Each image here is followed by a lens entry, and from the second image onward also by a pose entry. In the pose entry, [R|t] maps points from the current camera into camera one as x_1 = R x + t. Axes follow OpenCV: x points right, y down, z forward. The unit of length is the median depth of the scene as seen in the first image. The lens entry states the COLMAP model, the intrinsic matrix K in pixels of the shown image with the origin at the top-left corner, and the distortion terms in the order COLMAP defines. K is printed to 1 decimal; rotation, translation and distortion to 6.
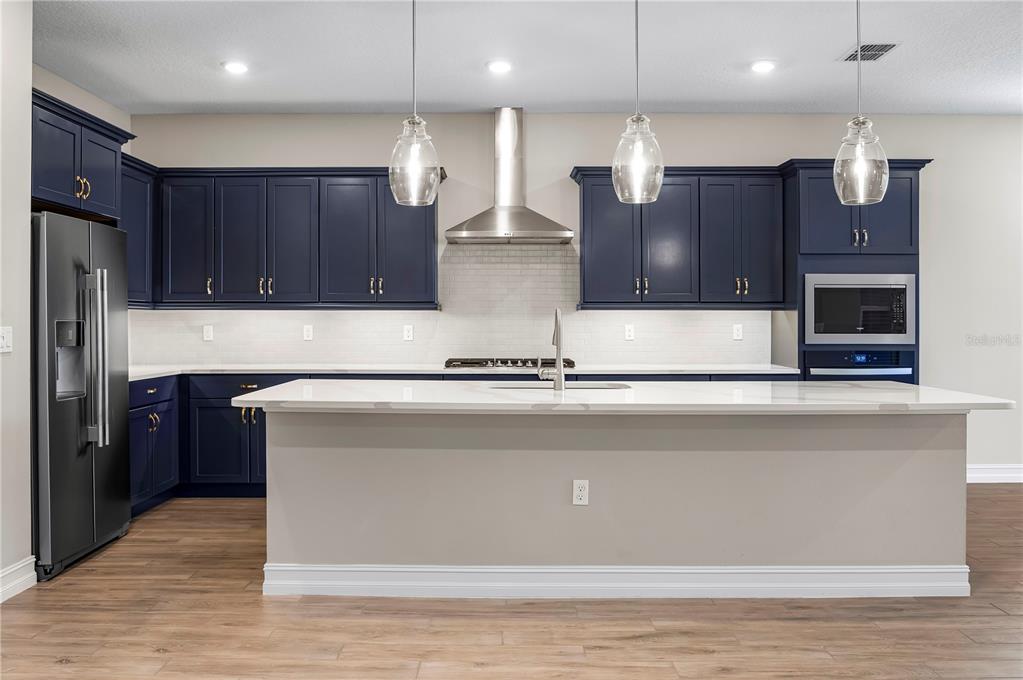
lens RADIAL K [[830.0, 0, 504.6], [0, 830.0, 331.5], [0, 0, 1]] dist [-0.027464, -0.002385]
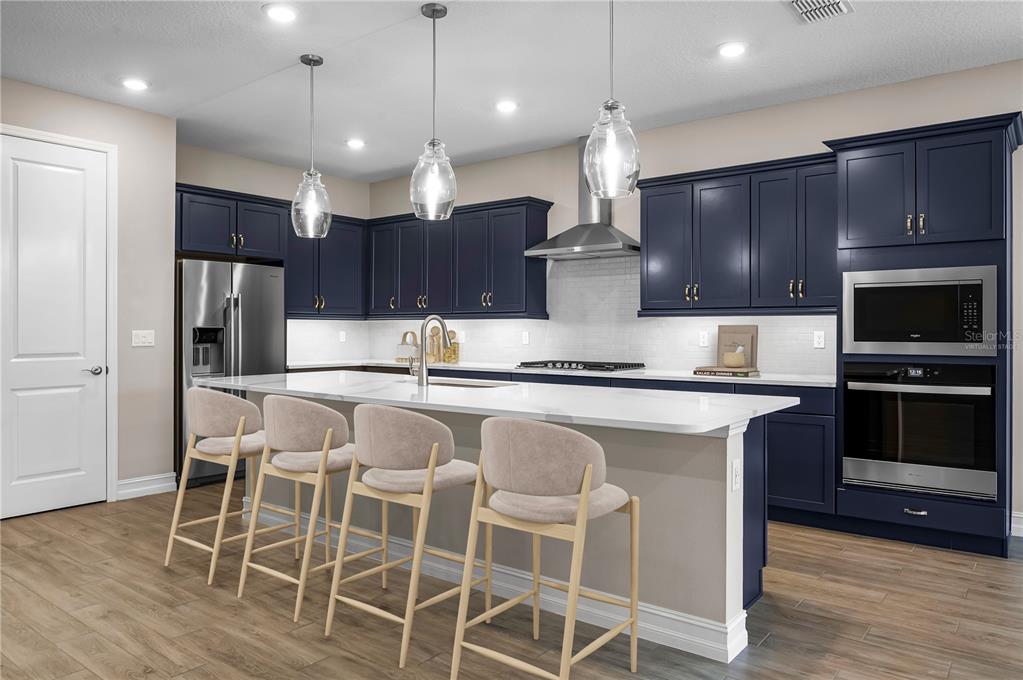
lens RADIAL K [[704.6, 0, 512.3], [0, 704.6, 334.5], [0, 0, 1]] dist [-0.011816, -0.003488]
pose [[0.792949, 0.003771, -0.609276, 0.537412], [-0.008768, 0.999948, -0.005221, 0.002268], [0.609225, 0.009482, 0.792941, 0.208434]]
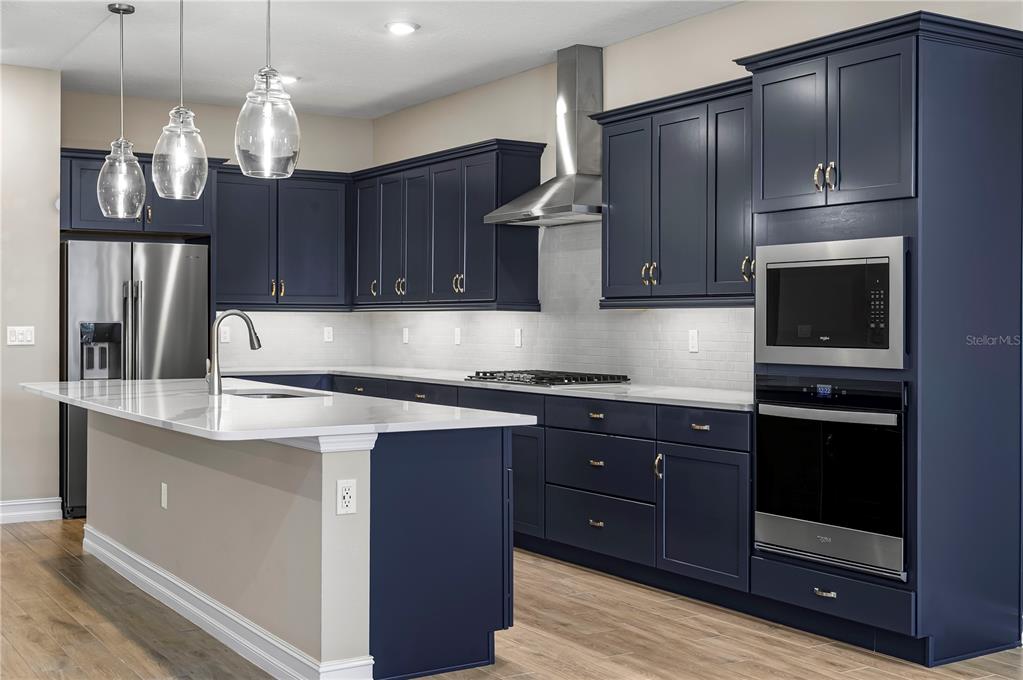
lens RADIAL K [[1236.7, 0, 508.8], [0, 1236.7, 335.6], [0, 0, 1]] dist [0.002231, 0.000000]
pose [[0.533103, 0.010533, -0.845985, 1.030790], [-0.013252, 0.999904, 0.004099, -0.005890], [0.845947, 0.009026, 0.533191, 0.367181]]
